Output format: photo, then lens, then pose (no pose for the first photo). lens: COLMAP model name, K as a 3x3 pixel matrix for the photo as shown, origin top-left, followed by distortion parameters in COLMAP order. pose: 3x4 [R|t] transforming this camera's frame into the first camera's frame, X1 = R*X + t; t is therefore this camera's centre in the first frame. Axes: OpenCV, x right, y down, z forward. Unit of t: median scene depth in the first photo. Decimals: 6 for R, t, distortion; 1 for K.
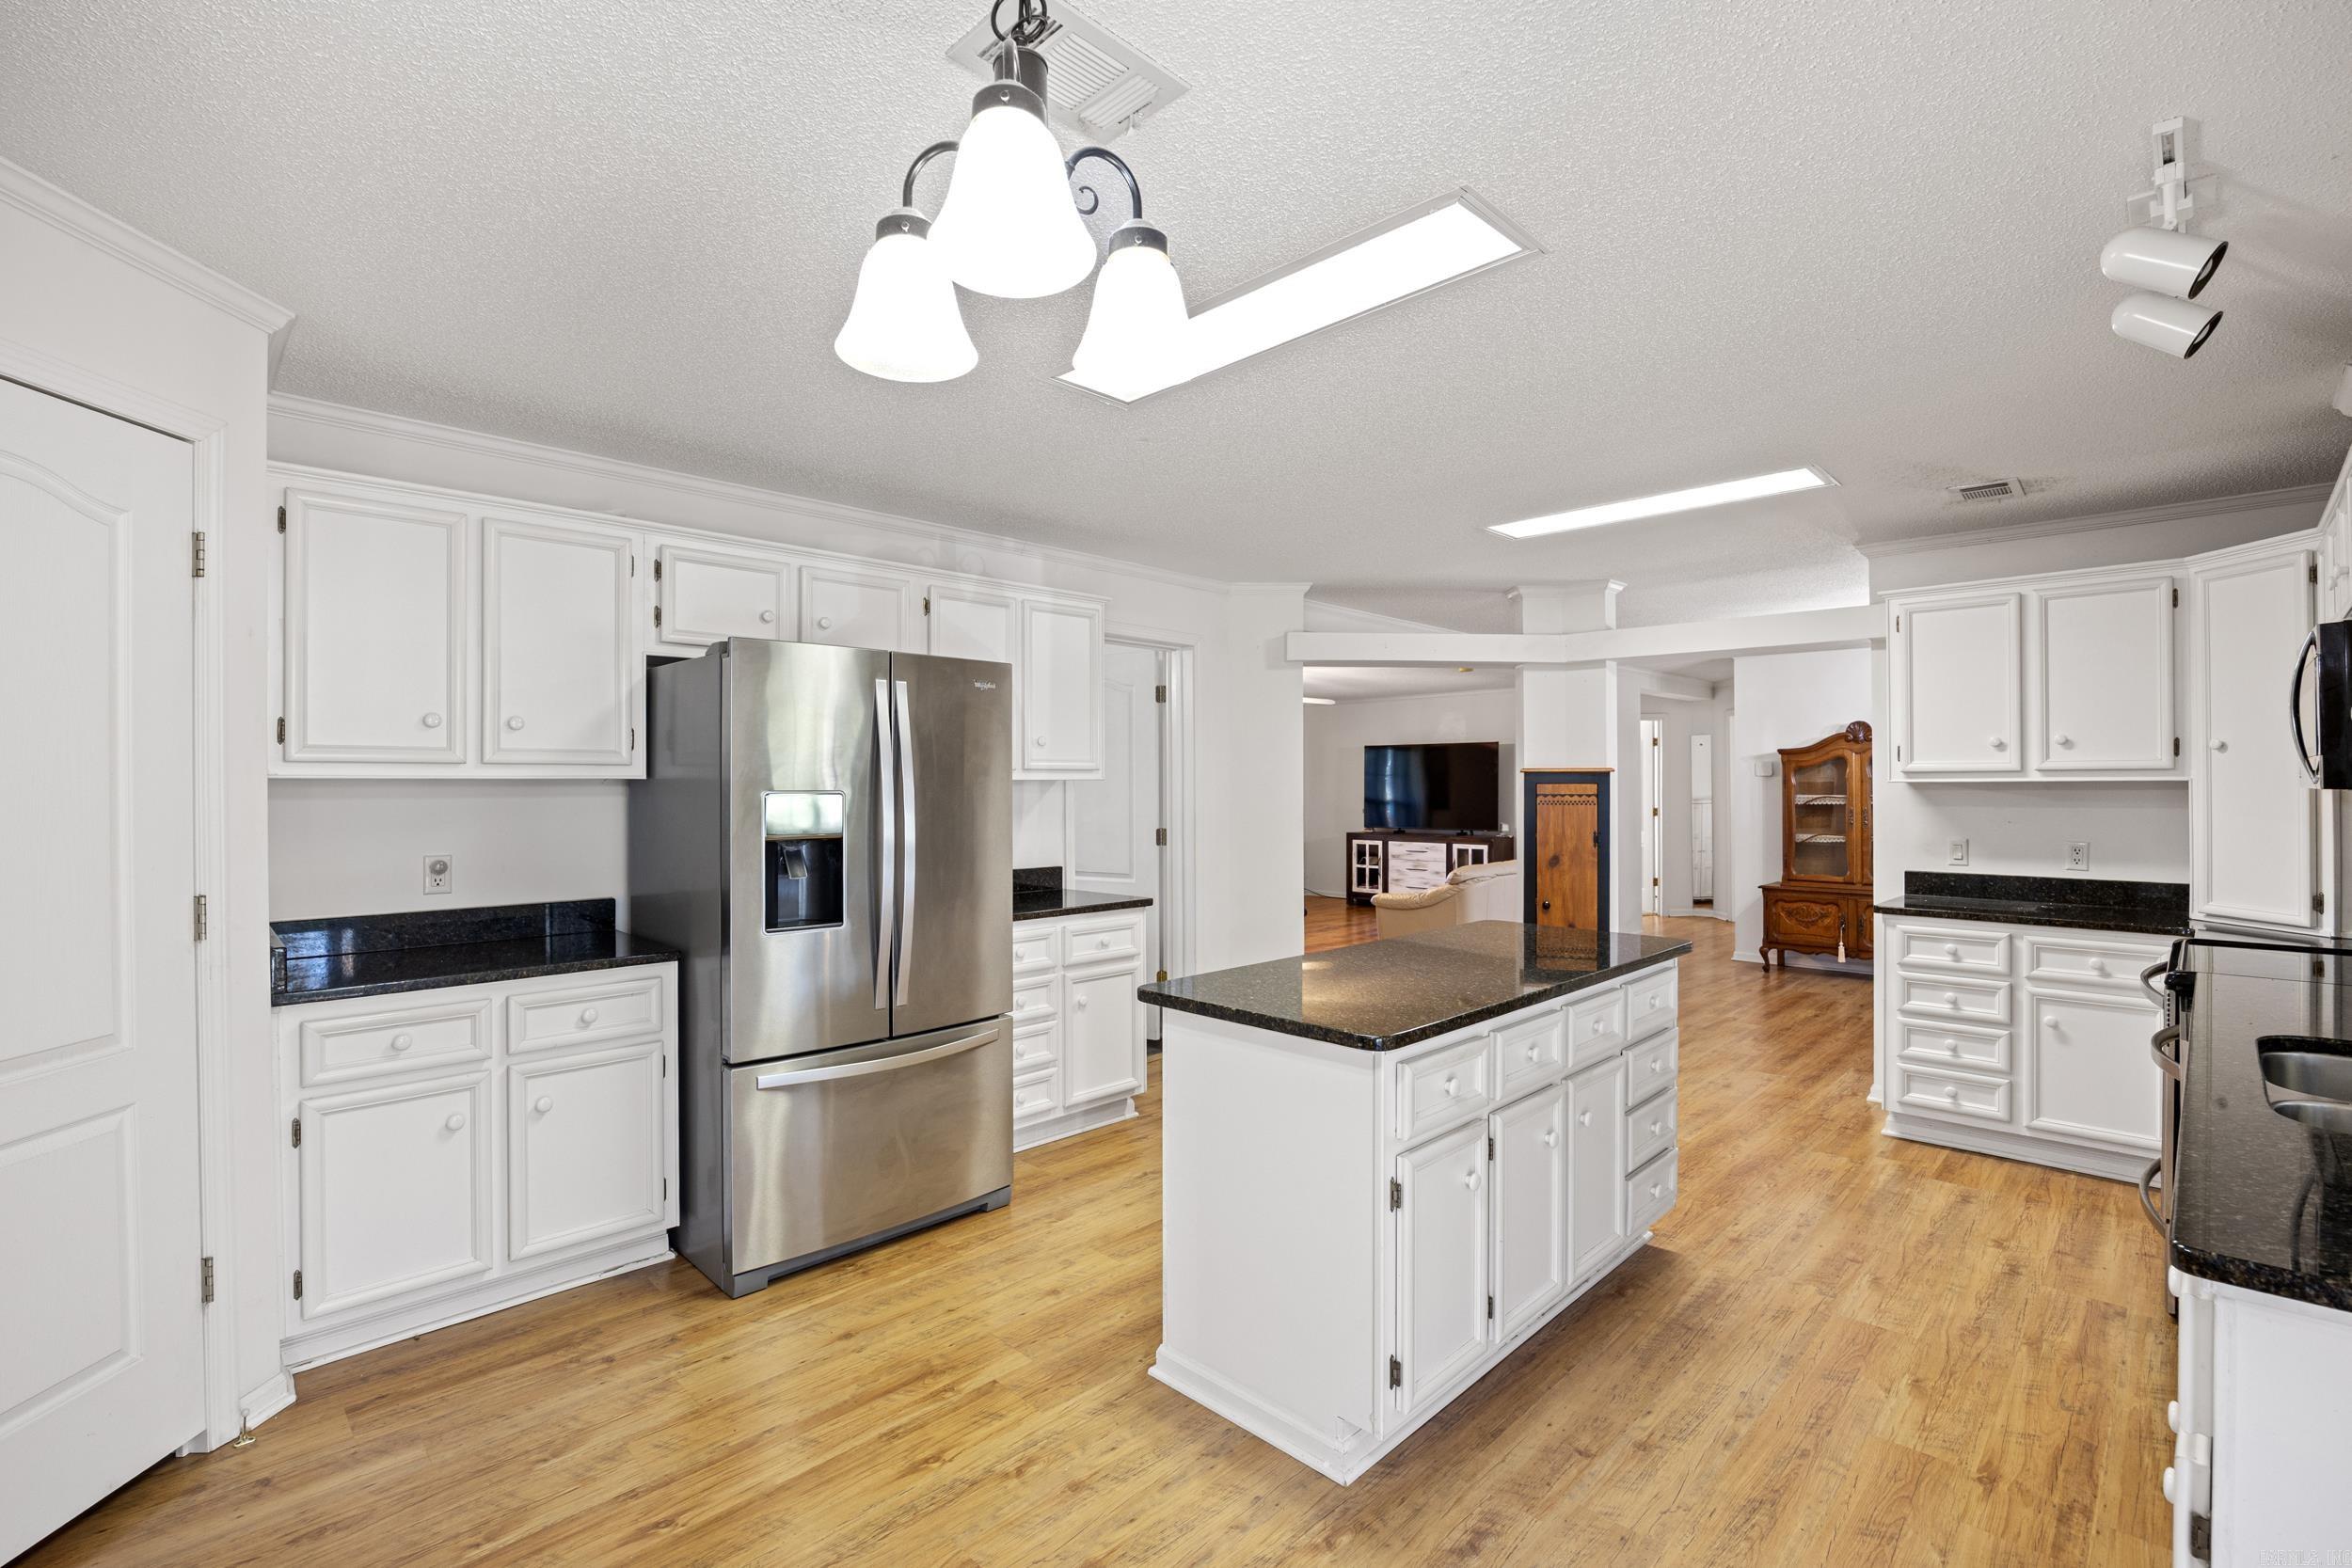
lens RADIAL K [[1037.4, 0, 1182.8], [0, 1037.4, 783.6], [0, 0, 1]] dist [-0.015498, -0.000588]
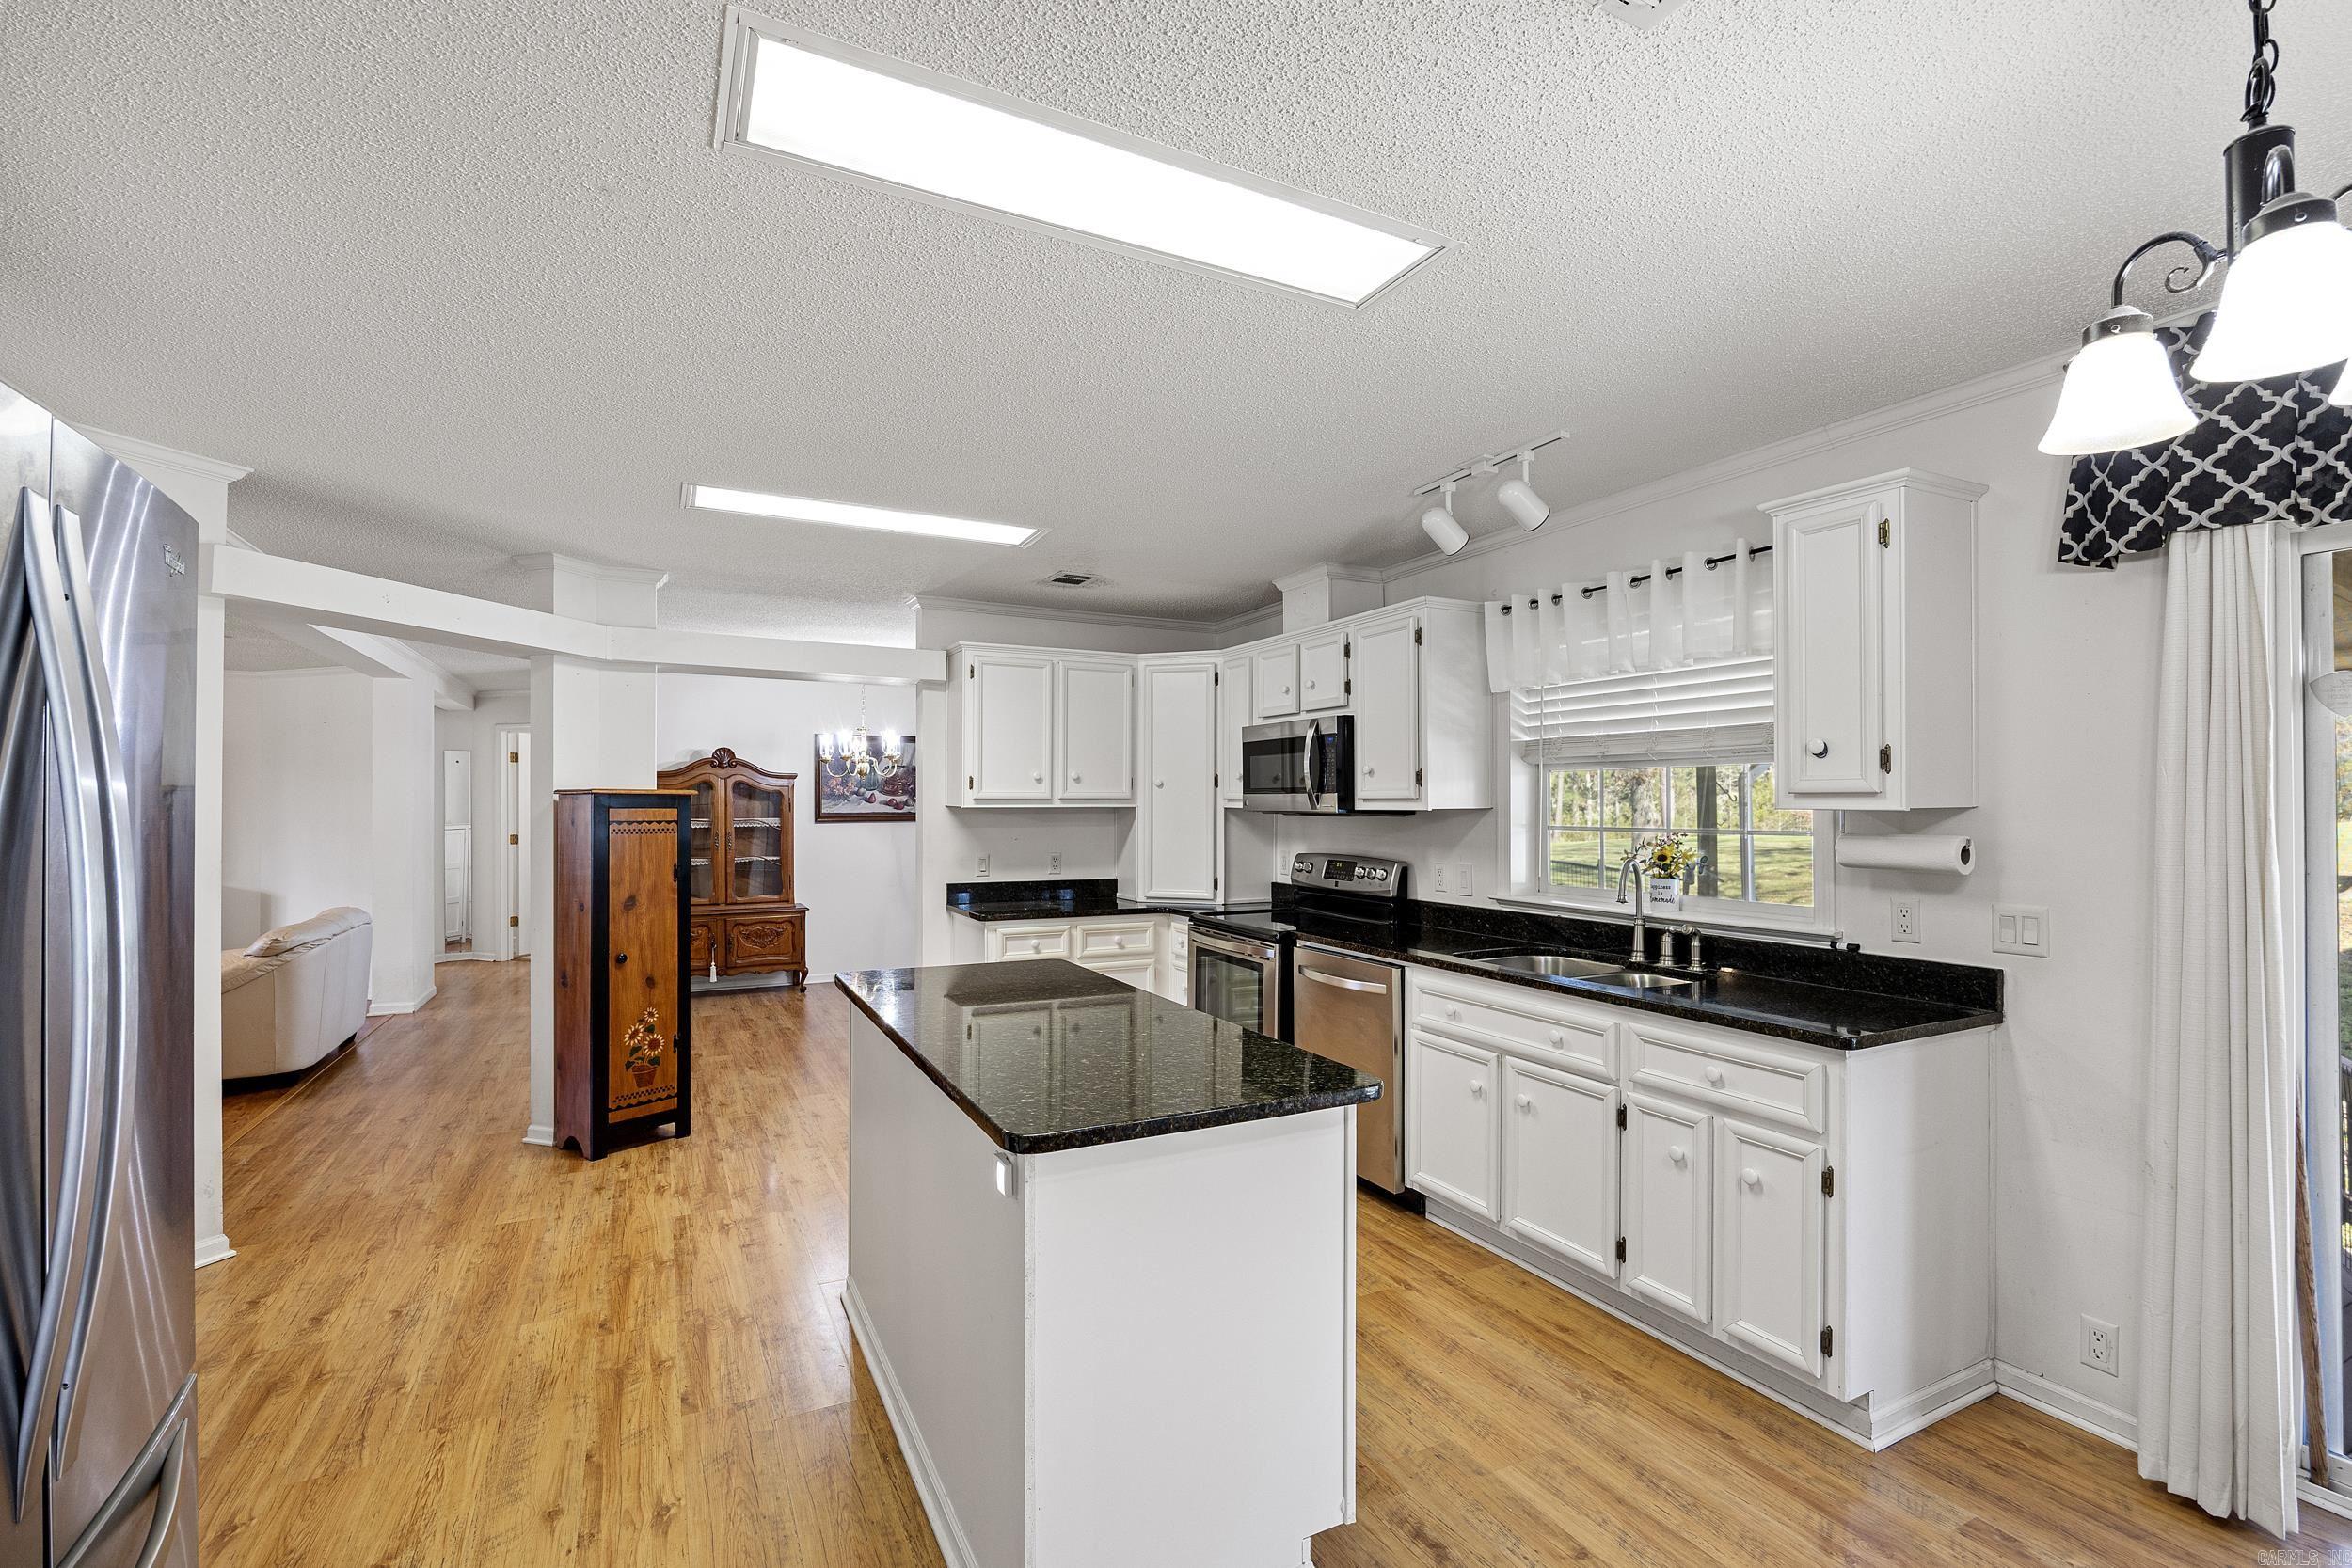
lens RADIAL K [[1037.4, 0, 1191.4], [0, 1037.4, 799.2], [0, 0, 1]] dist [-0.015498, -0.000588]
pose [[0.295869, 0.009674, 0.955180, -0.203402], [-0.003214, 0.999953, -0.009132, -0.000560], [-0.955223, -0.000368, 0.295886, 0.240132]]
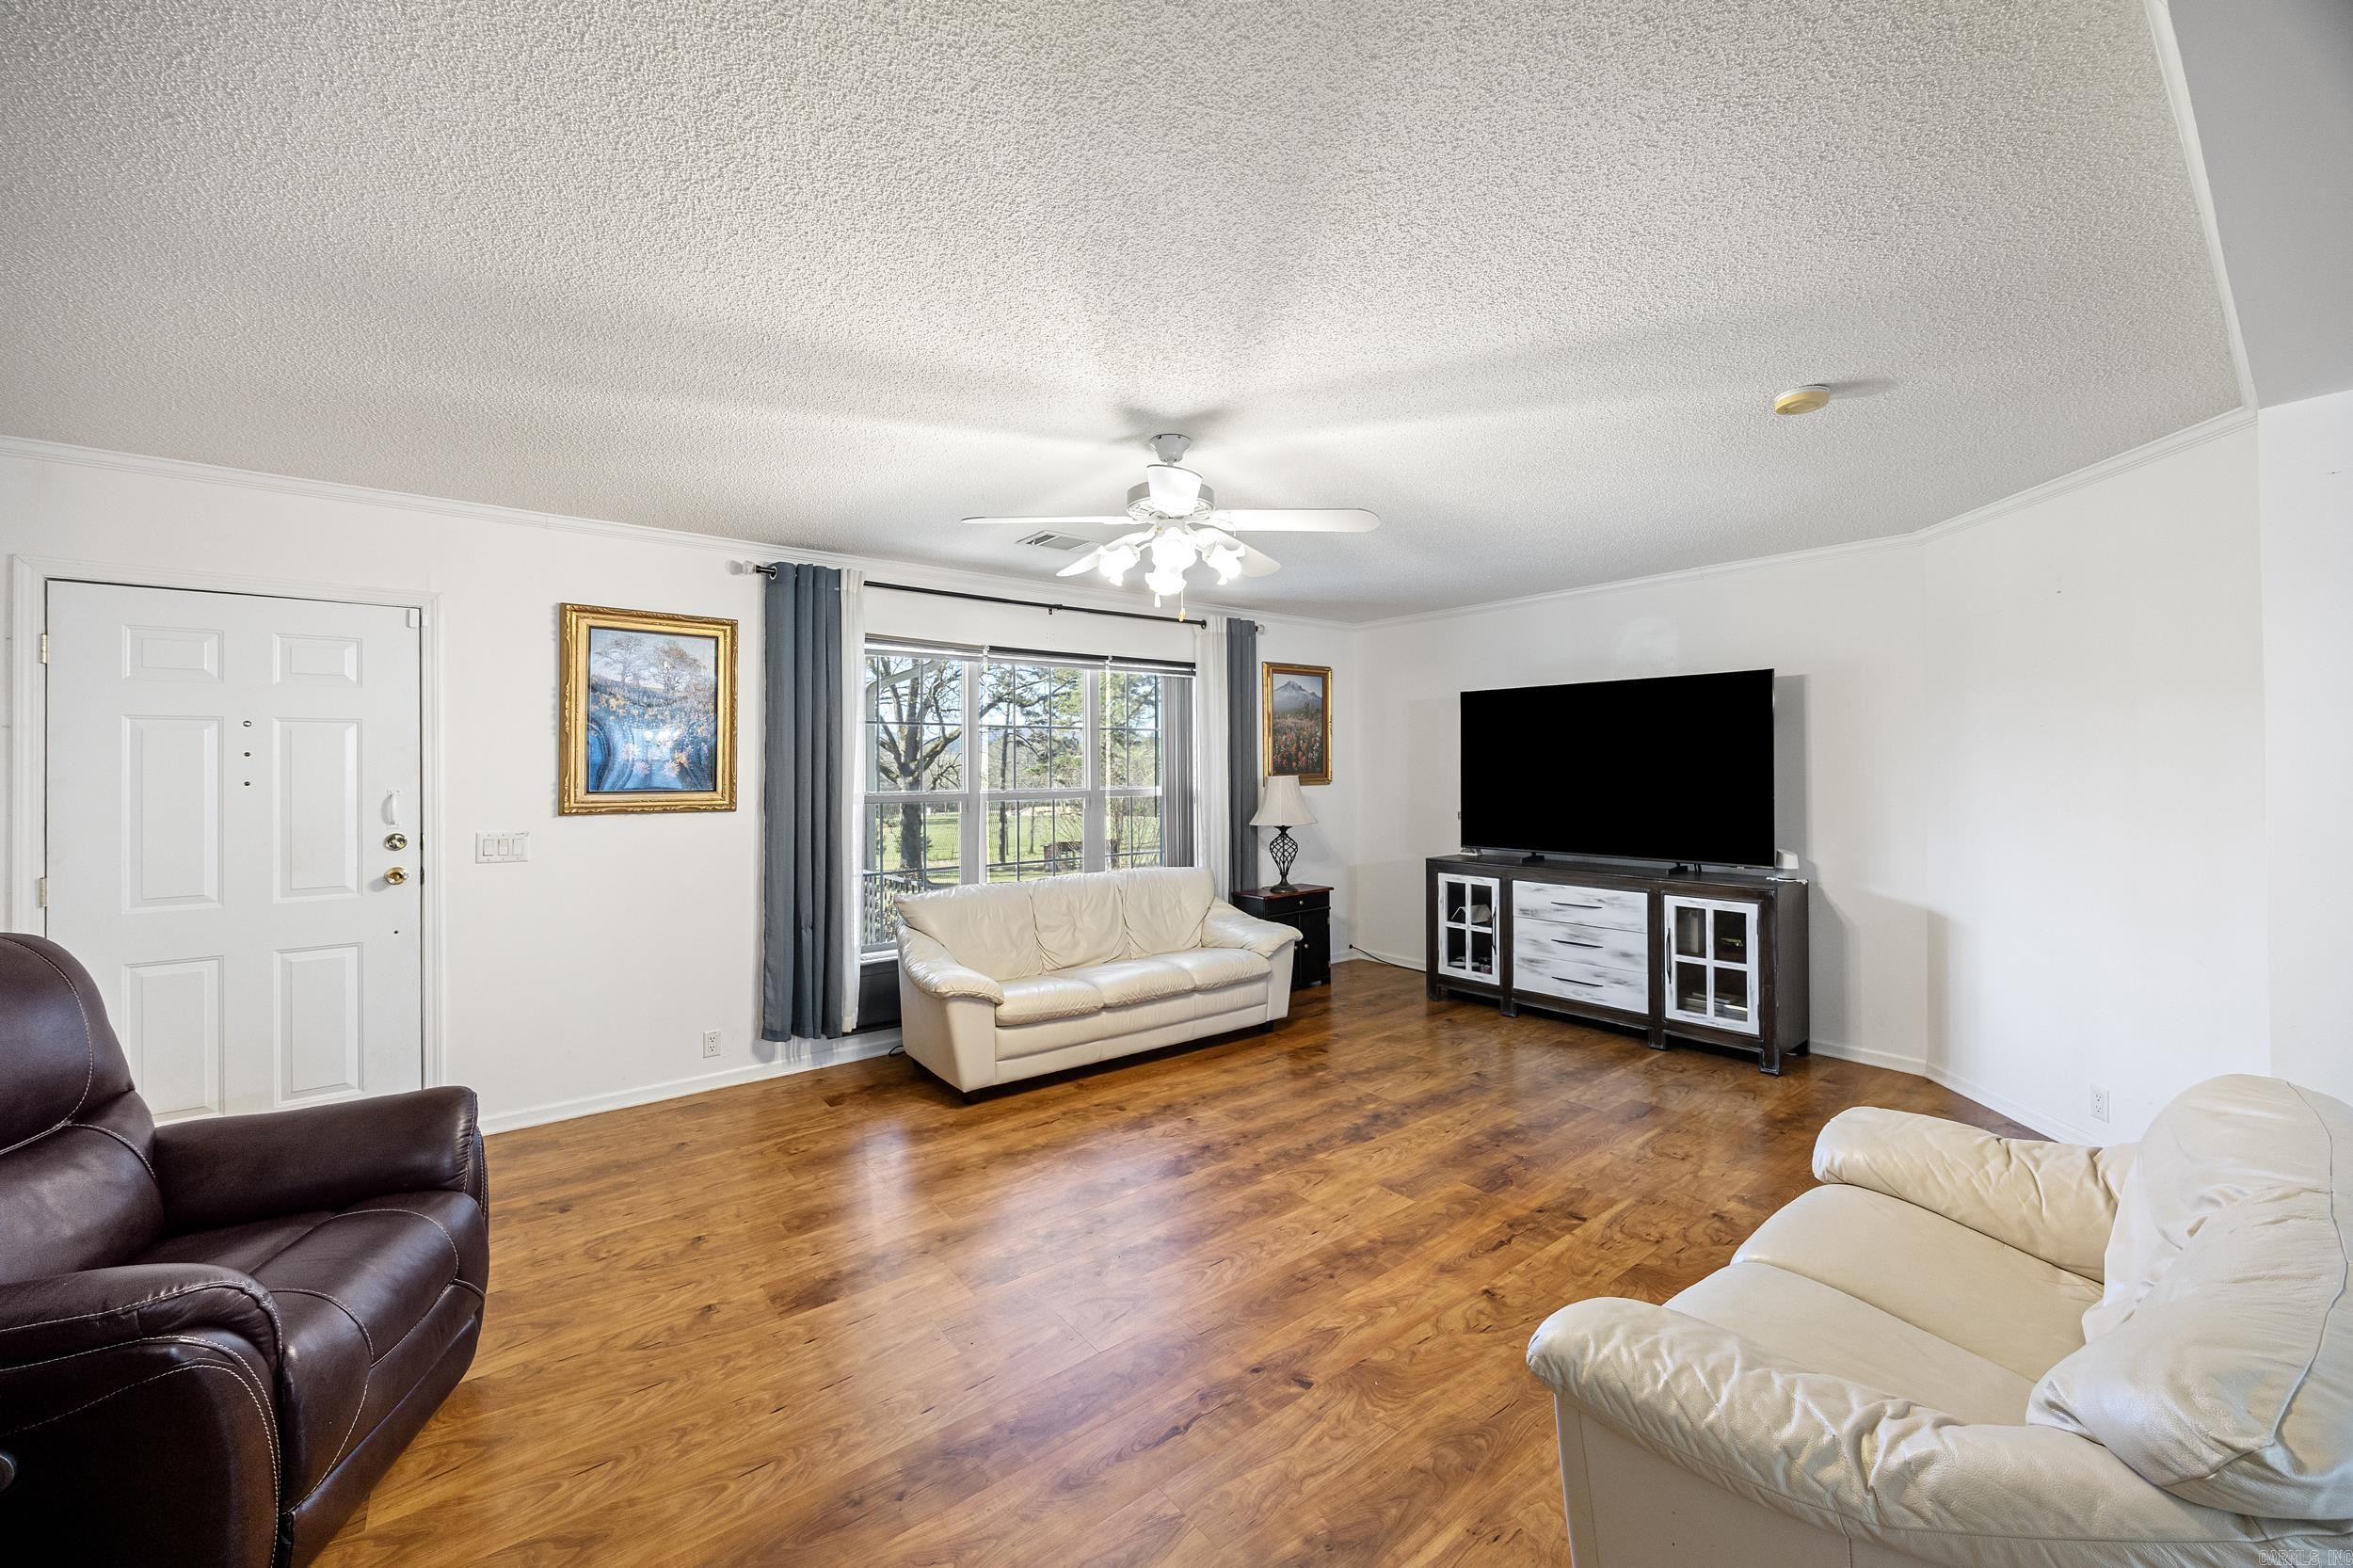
lens RADIAL K [[899.1, 0, 1194.5], [0, 899.1, 760.4], [0, 0, 1]] dist [-0.002111, -0.000367]
pose [[0.994082, -0.002902, -0.108592, 0.152935], [0.002143, 0.999972, -0.007110, 0.002396], [0.108610, 0.006835, 0.994061, 0.902947]]
